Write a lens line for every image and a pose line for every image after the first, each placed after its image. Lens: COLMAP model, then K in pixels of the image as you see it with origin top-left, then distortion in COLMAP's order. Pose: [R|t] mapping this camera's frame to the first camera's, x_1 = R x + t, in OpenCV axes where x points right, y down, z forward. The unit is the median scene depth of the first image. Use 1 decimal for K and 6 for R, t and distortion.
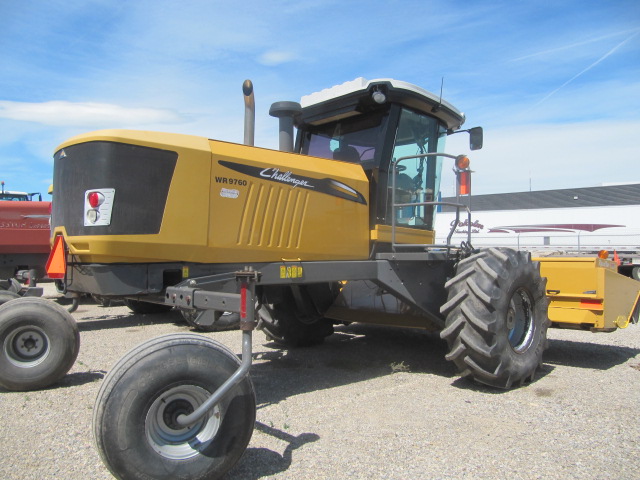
lens RADIAL K [[526.8, 0, 323.9], [0, 526.8, 245.1], [0, 0, 1]] dist [-0.064074, 0.042590]
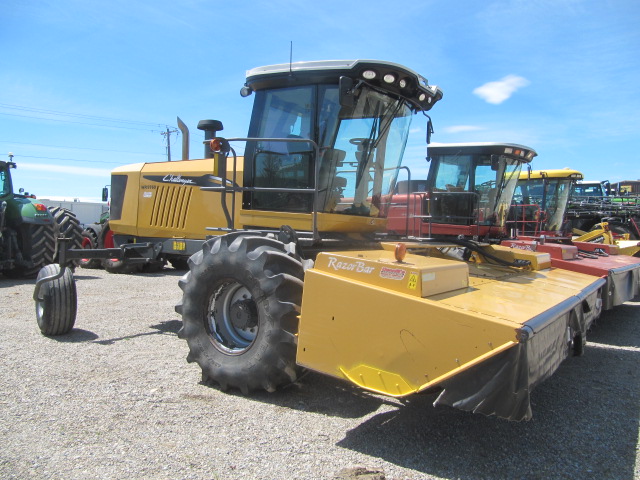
lens RADIAL K [[526.8, 0, 323.5], [0, 526.8, 235.9], [0, 0, 1]] dist [-0.064074, 0.042590]
pose [[0.213839, 0.020554, -0.976653, 1.399961], [-0.018300, 0.999687, 0.017032, -0.006672], [0.976697, 0.014230, 0.214148, 1.082658]]
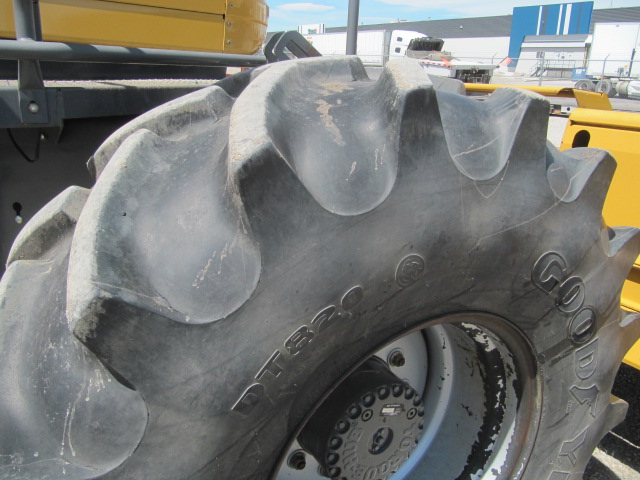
lens RADIAL K [[526.8, 0, 320.0], [0, 526.8, 240.6], [0, 0, 1]] dist [-0.064074, 0.042590]
pose [[0.969471, 0.098405, -0.224592, 0.425590], [-0.021633, 0.946692, 0.321413, 0.005831], [0.244248, -0.306742, 0.919920, 0.950771]]
